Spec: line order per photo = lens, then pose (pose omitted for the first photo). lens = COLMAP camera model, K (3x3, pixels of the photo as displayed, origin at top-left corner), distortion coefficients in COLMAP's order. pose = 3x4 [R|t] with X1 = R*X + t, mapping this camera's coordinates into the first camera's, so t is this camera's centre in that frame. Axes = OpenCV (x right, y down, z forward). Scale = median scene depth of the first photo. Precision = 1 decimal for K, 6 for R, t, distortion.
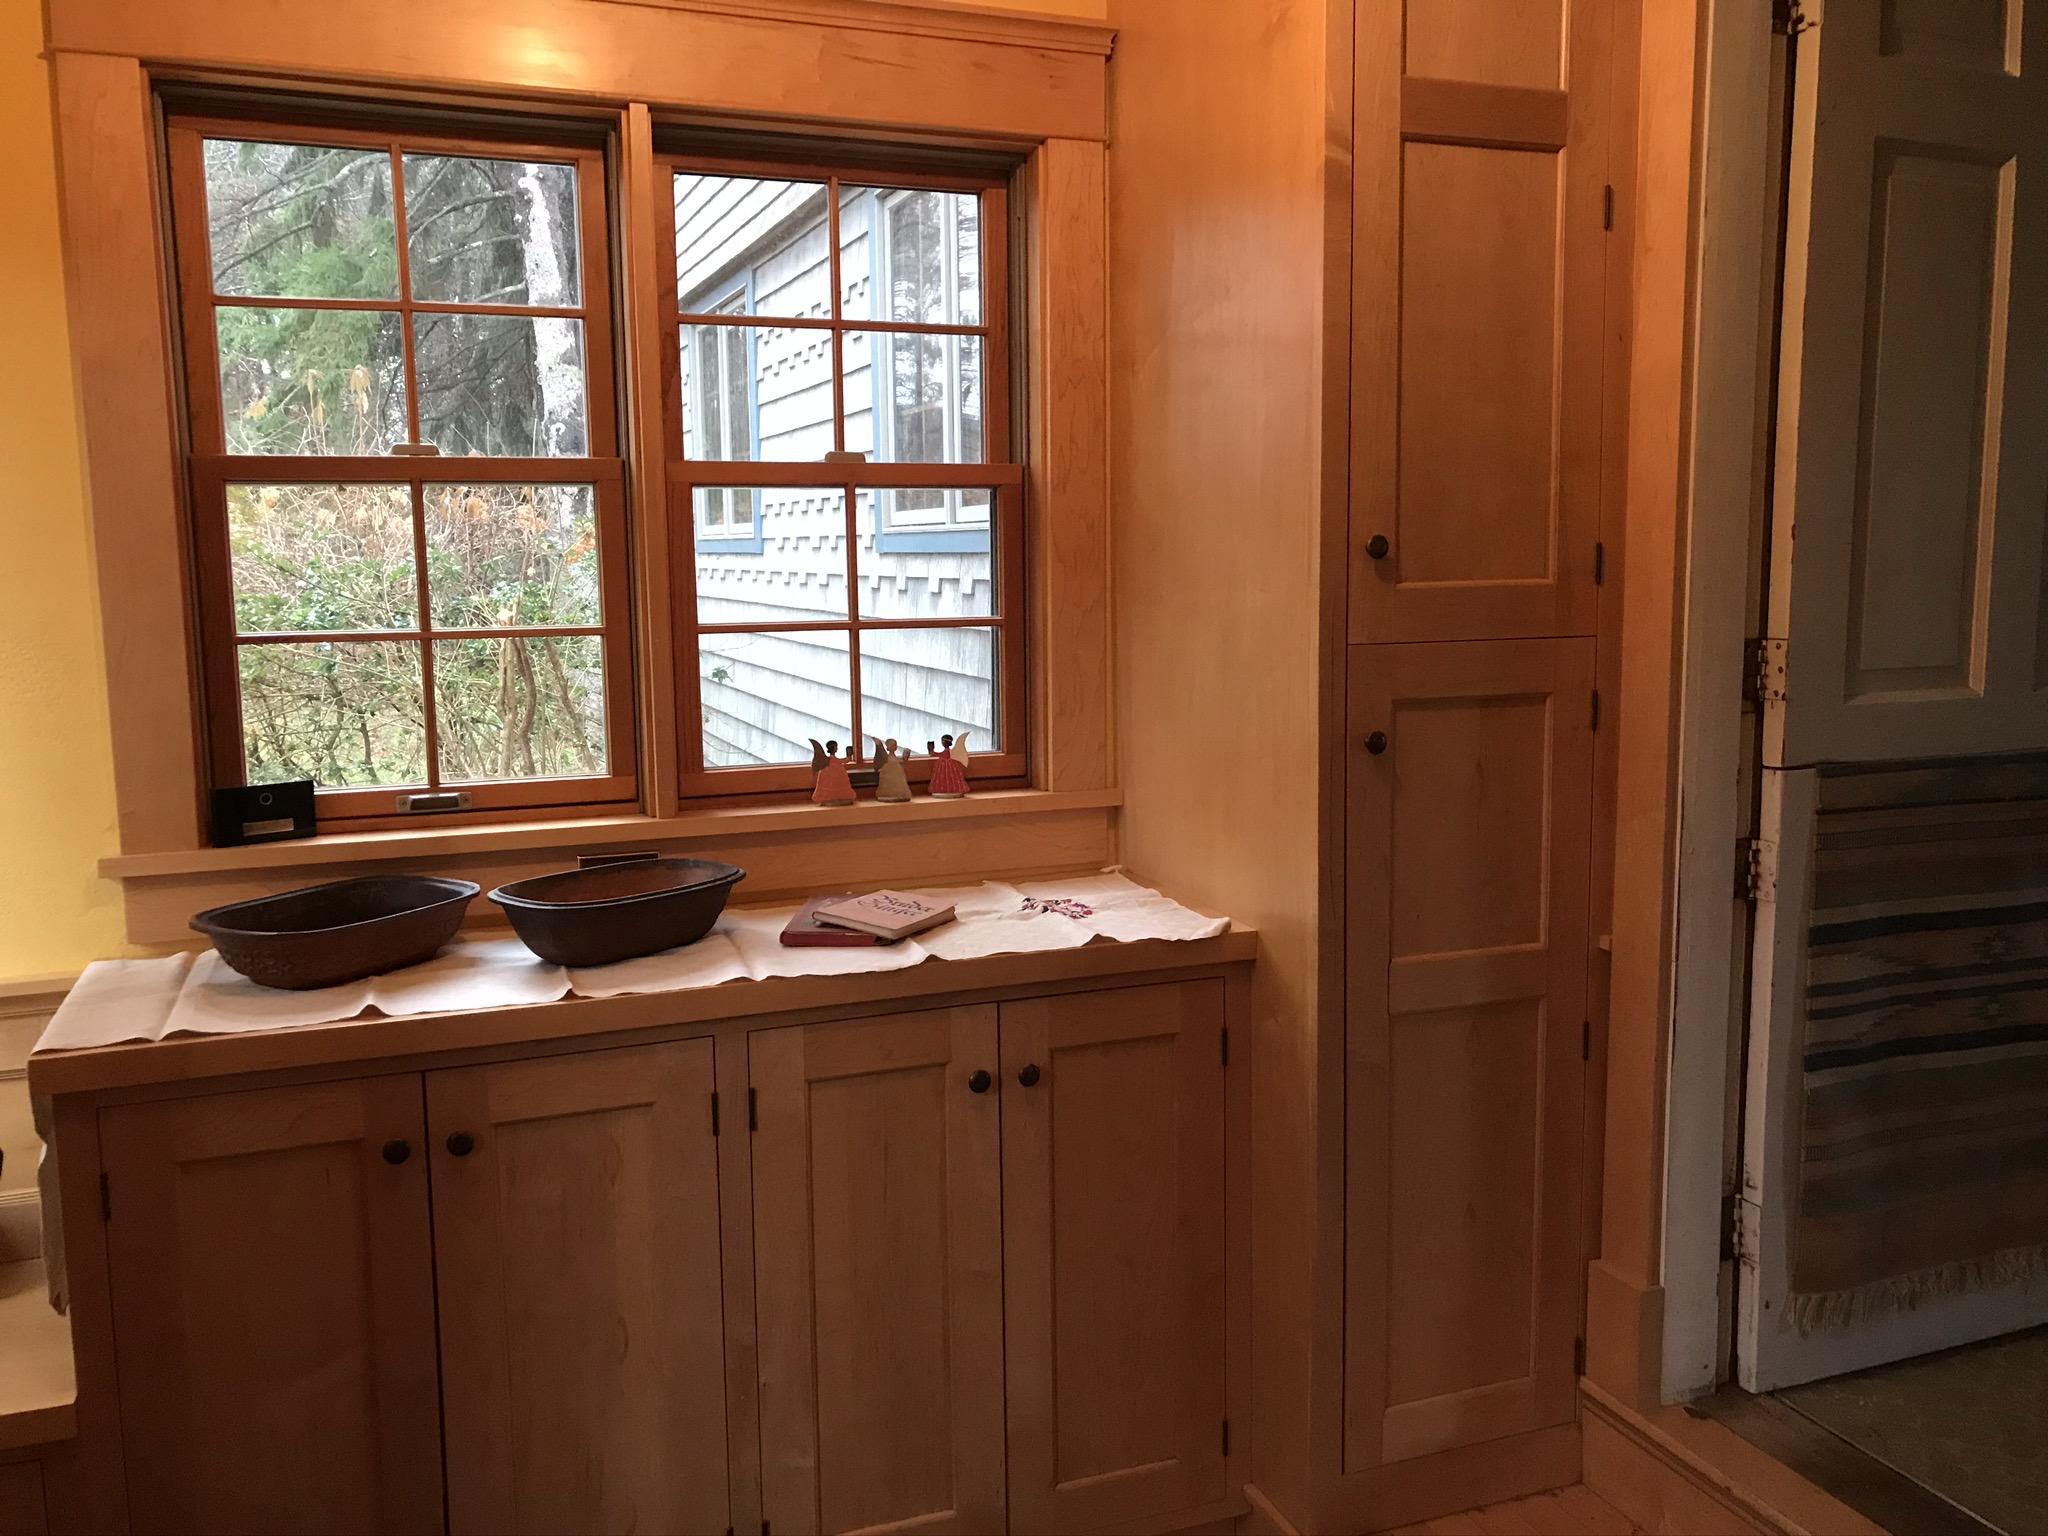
lens RADIAL K [[1665.1, 0, 1023.4], [0, 1665.1, 751.9], [0, 0, 1]] dist [0.035757, -0.071629]
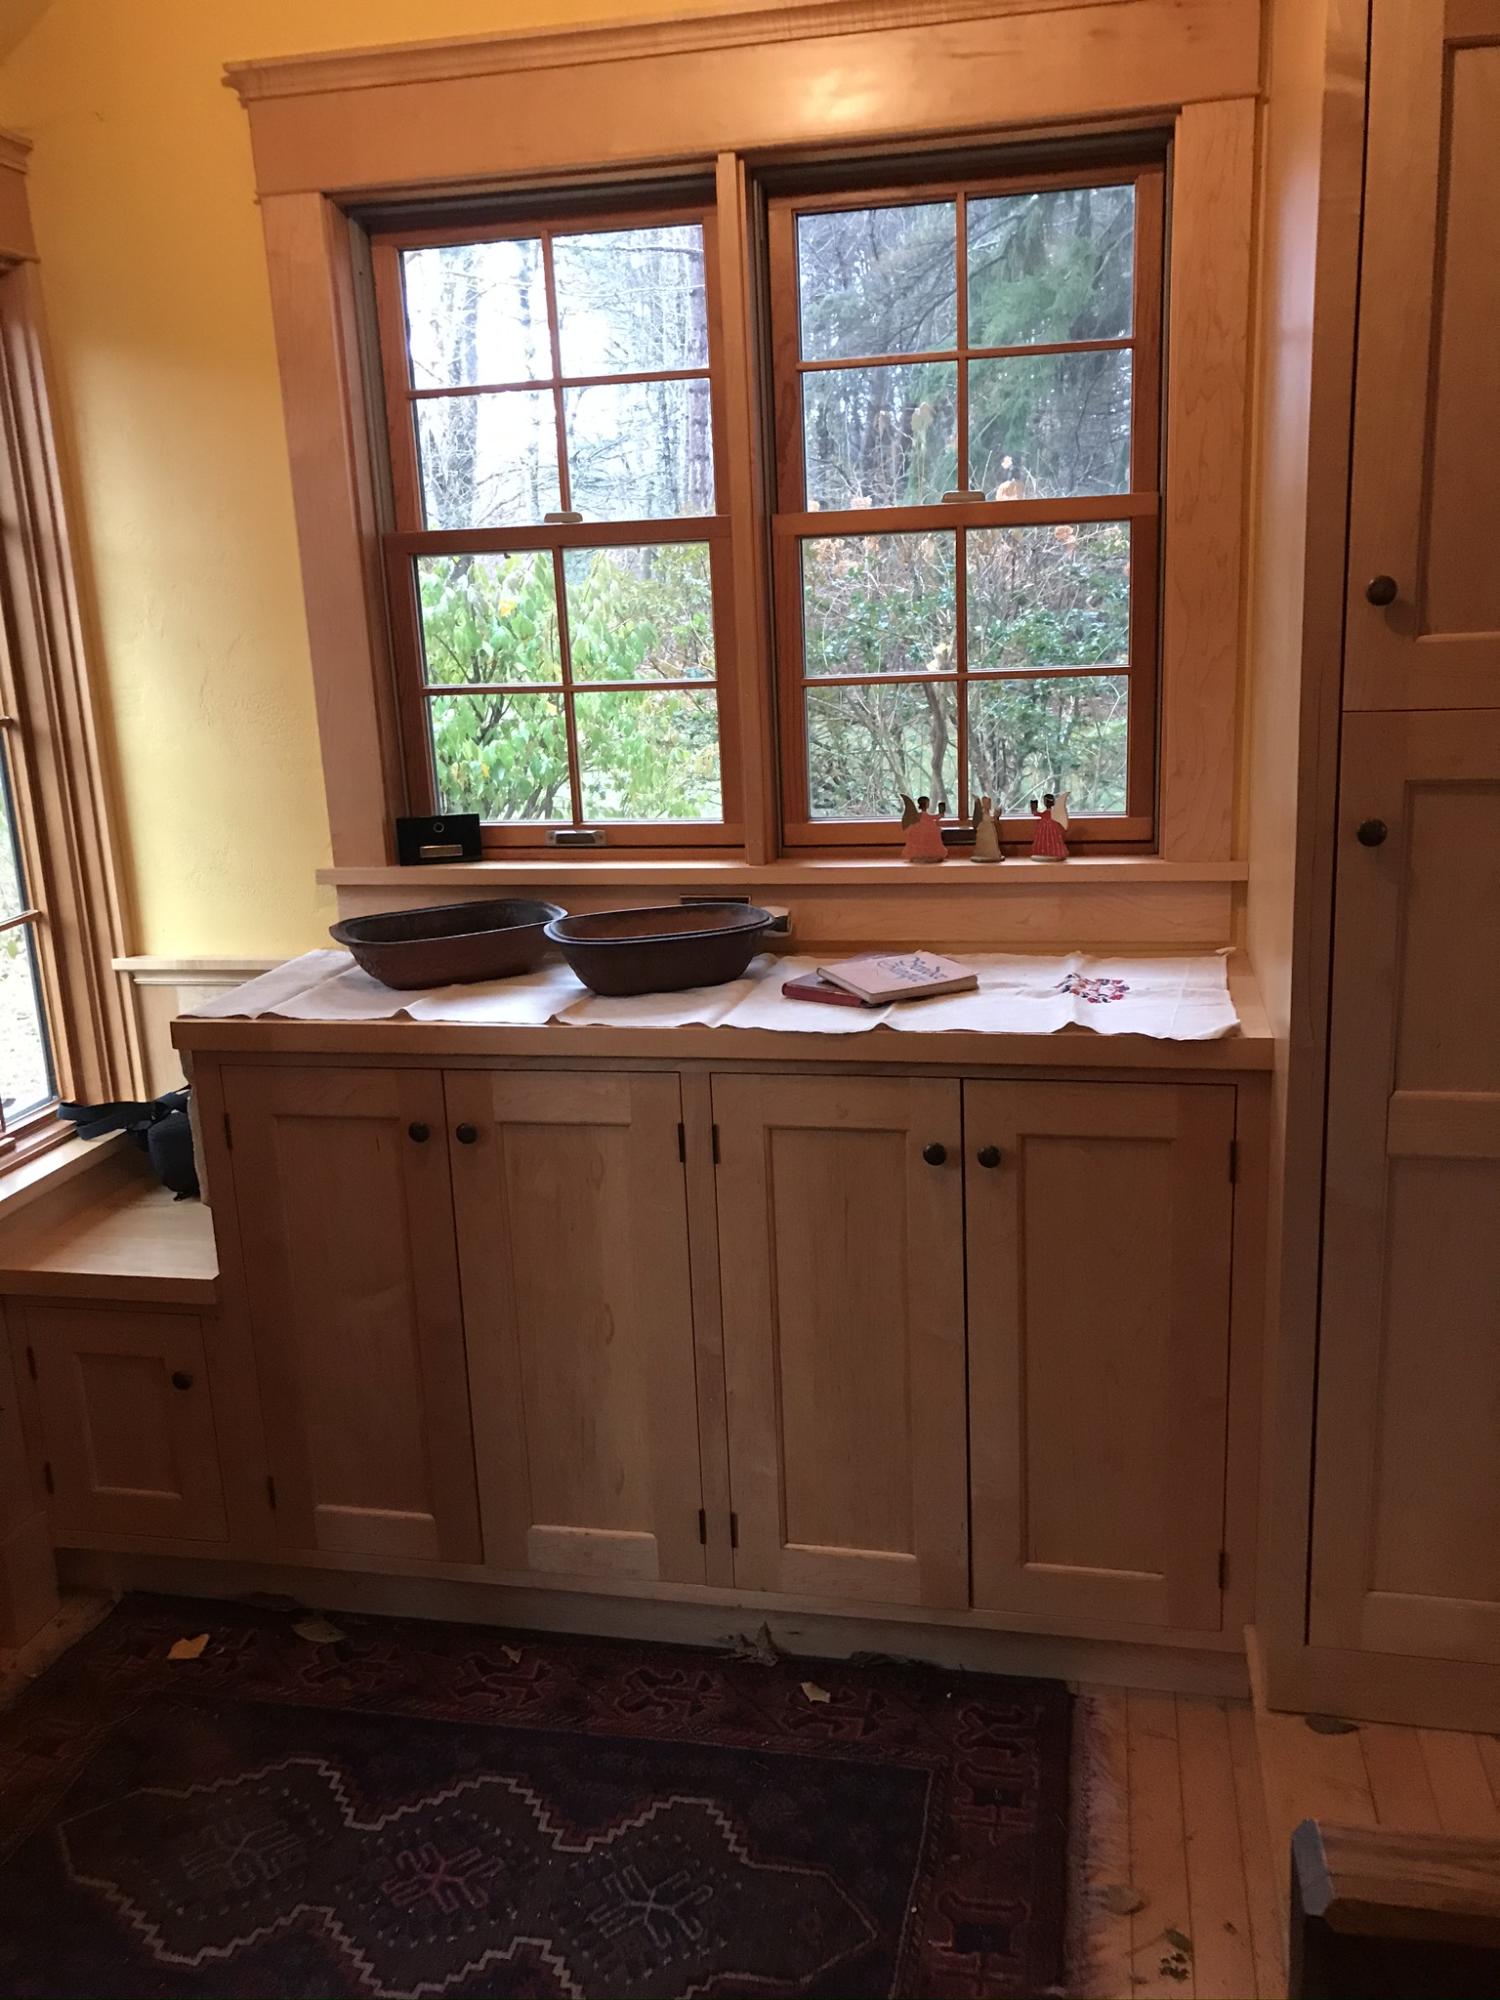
lens RADIAL K [[1645.8, 0, 750.0], [0, 1645.8, 1000.0], [0, 0, 1]] dist [0.001240, -0.010353]
pose [[0.831271, 0.110133, -0.544848, 0.394792], [-0.032887, 0.988203, 0.149575, -0.034086], [0.554894, -0.106419, 0.825086, 0.142533]]
